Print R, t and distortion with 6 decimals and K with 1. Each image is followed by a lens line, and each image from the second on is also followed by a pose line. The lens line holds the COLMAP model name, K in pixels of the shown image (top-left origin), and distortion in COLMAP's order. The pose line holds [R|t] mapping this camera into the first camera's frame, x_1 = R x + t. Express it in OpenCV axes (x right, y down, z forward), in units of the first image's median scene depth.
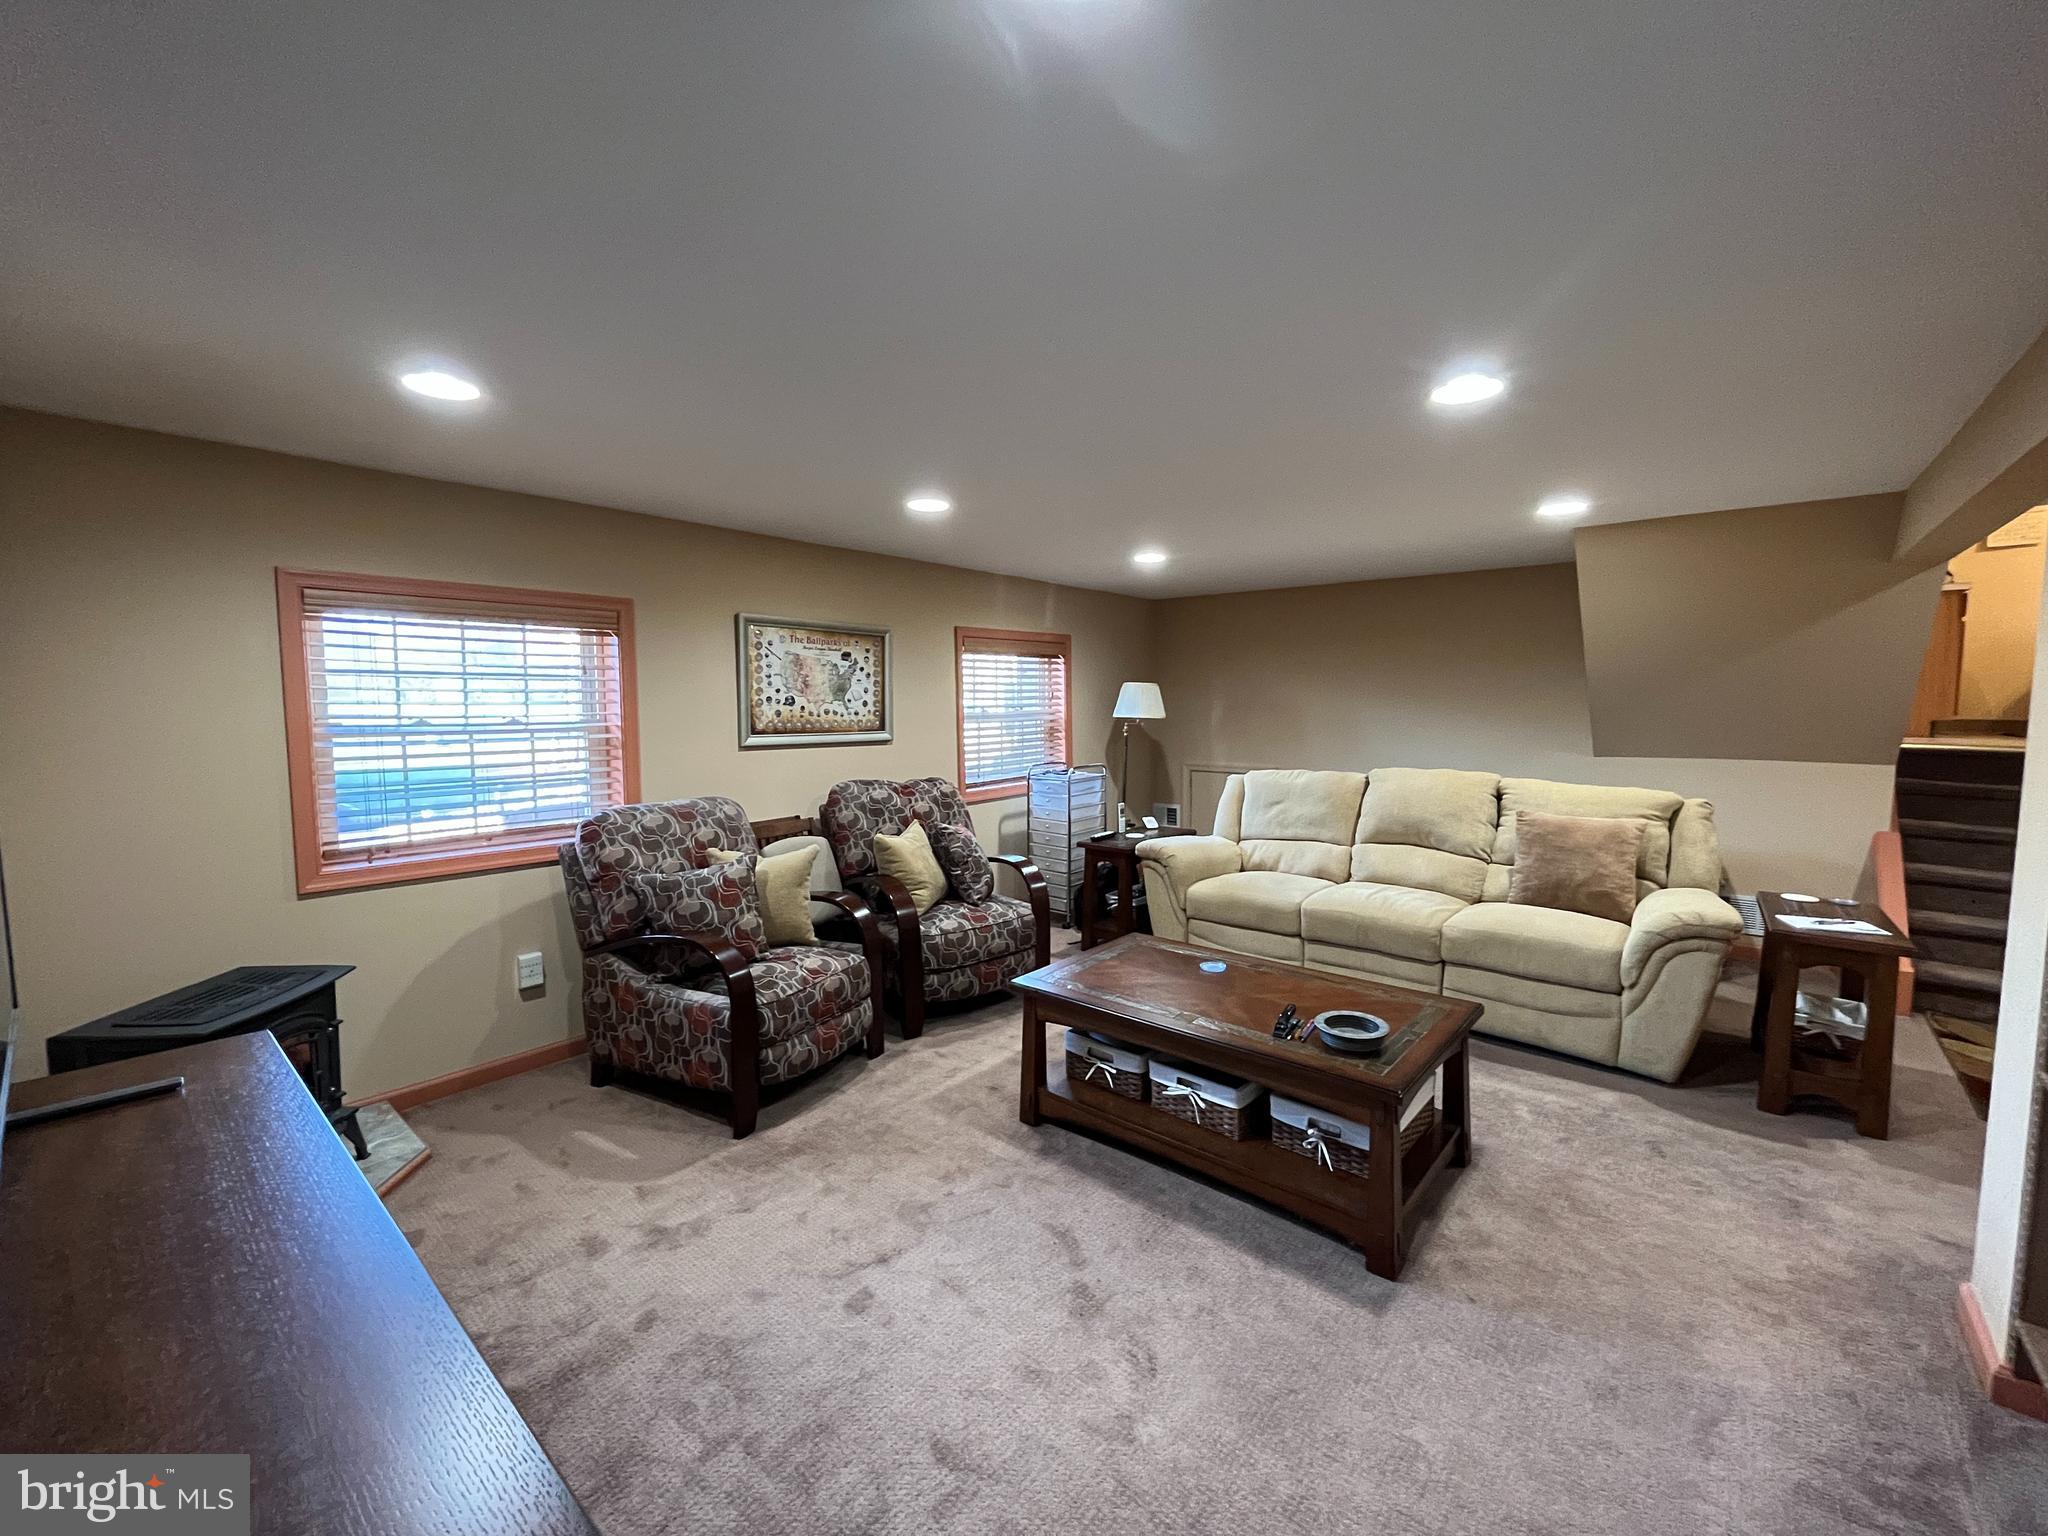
lens RADIAL K [[832.4, 0, 1017.1], [0, 832.4, 769.2], [0, 0, 1]] dist [-0.005807, -0.000258]
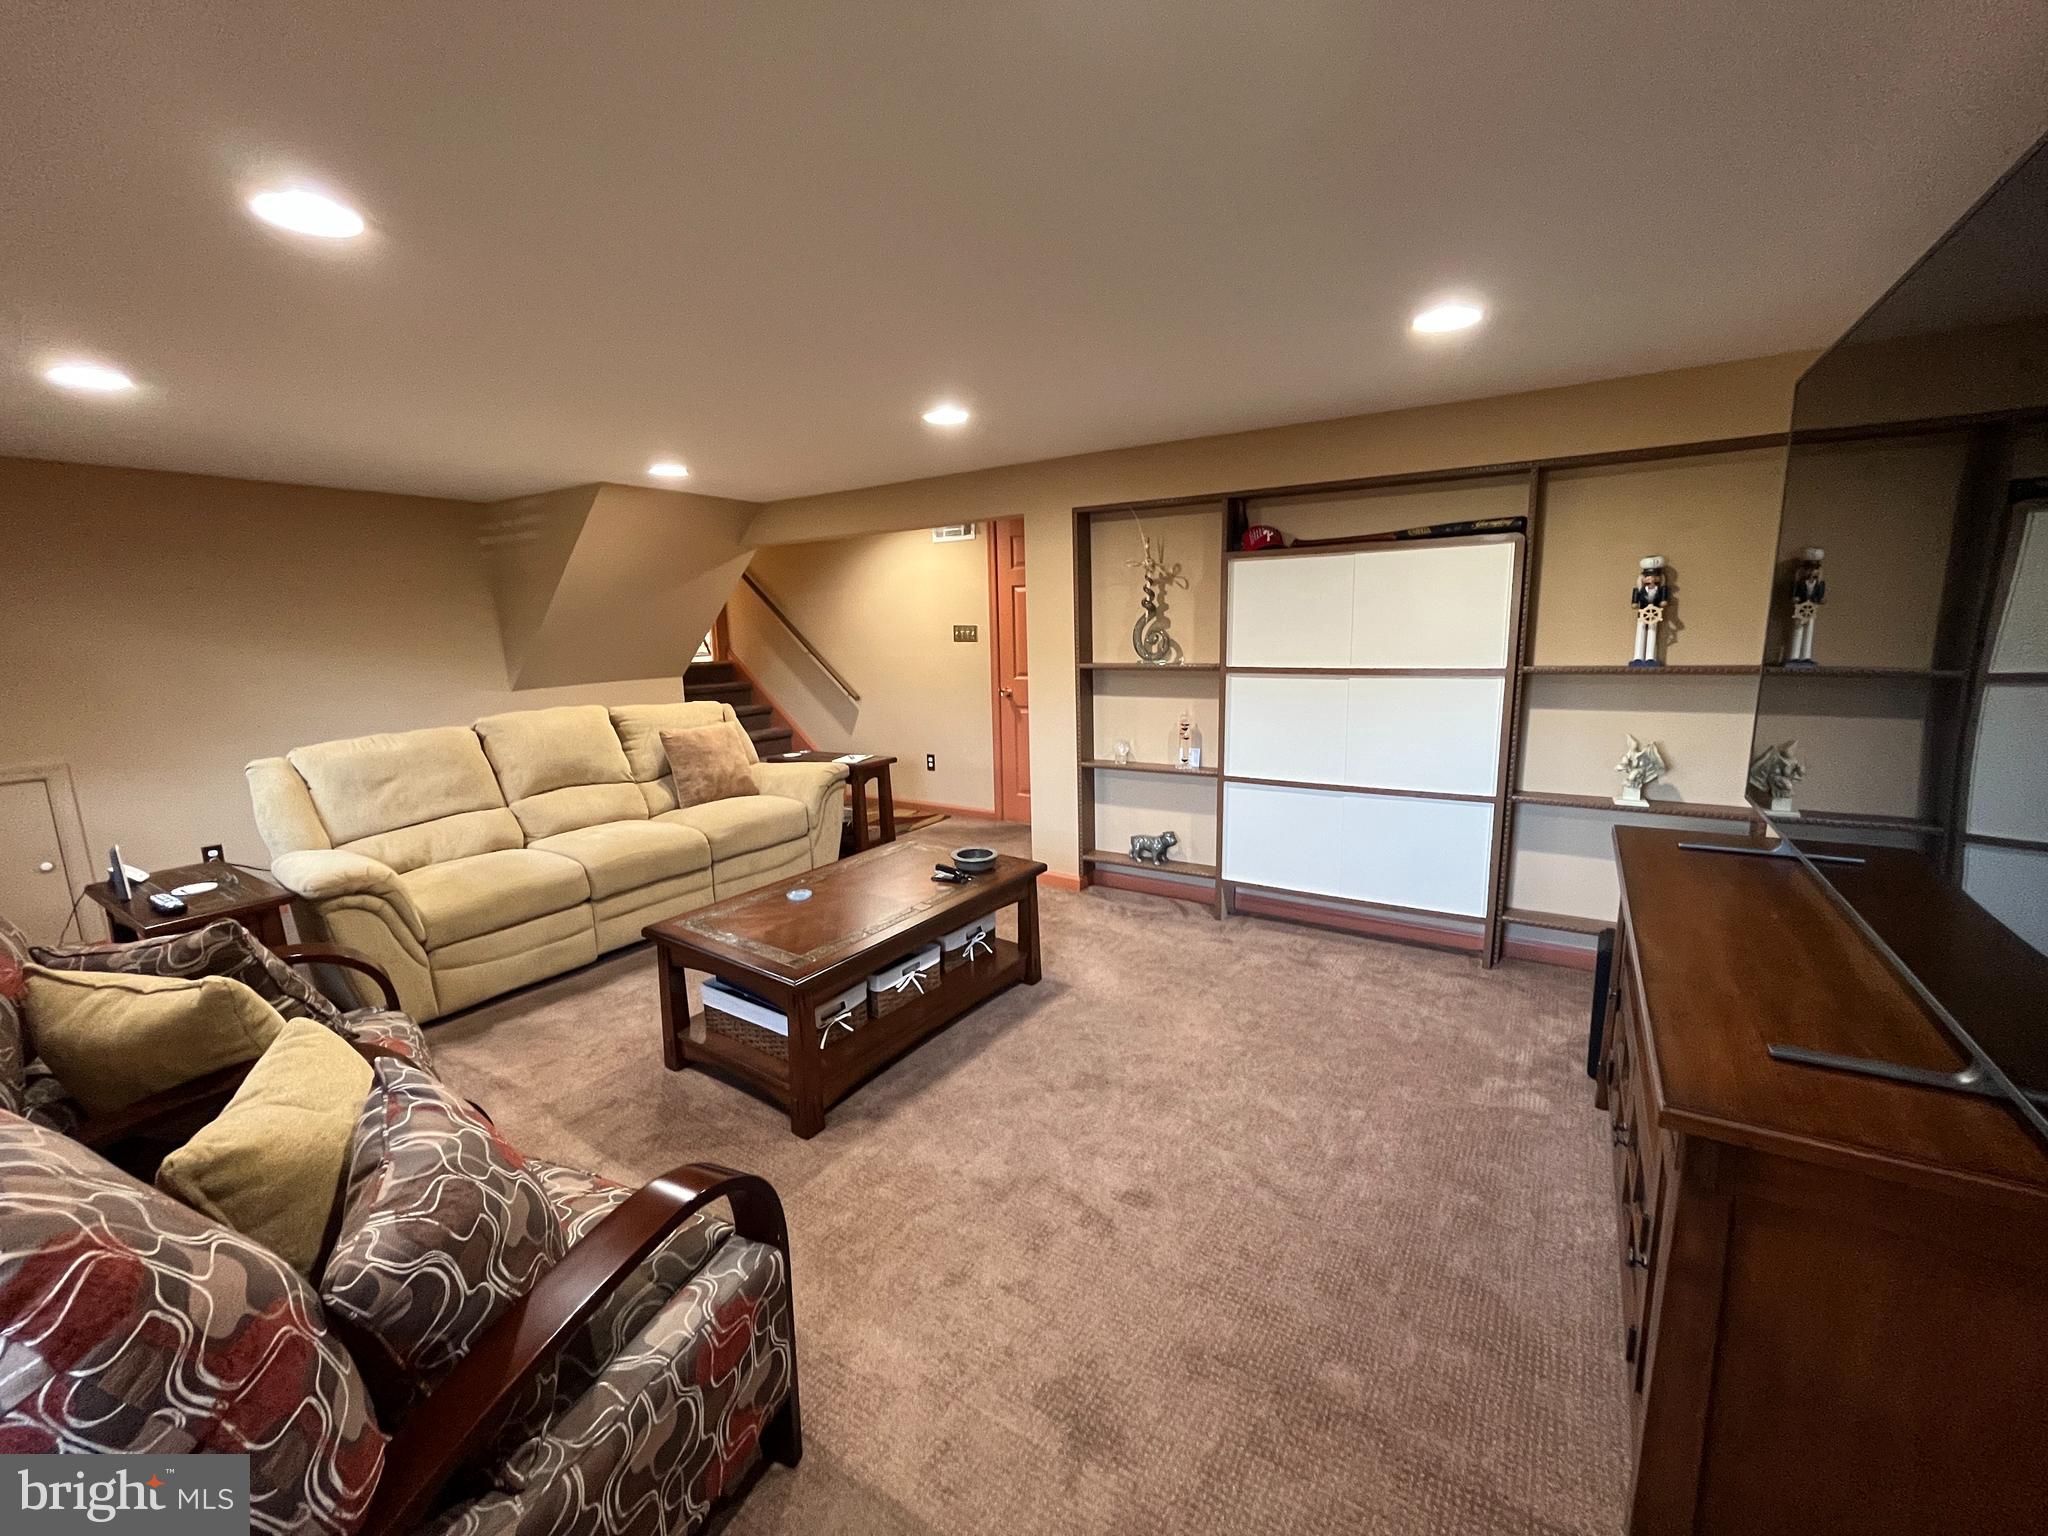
lens RADIAL K [[832.4, 0, 1017.1], [0, 832.4, 769.2], [0, 0, 1]] dist [-0.005807, -0.000258]
pose [[-0.129791, -0.164942, 0.977726, -0.796695], [0.105252, 0.978204, 0.178995, -0.070454], [-0.985939, 0.126140, -0.109602, 0.854739]]
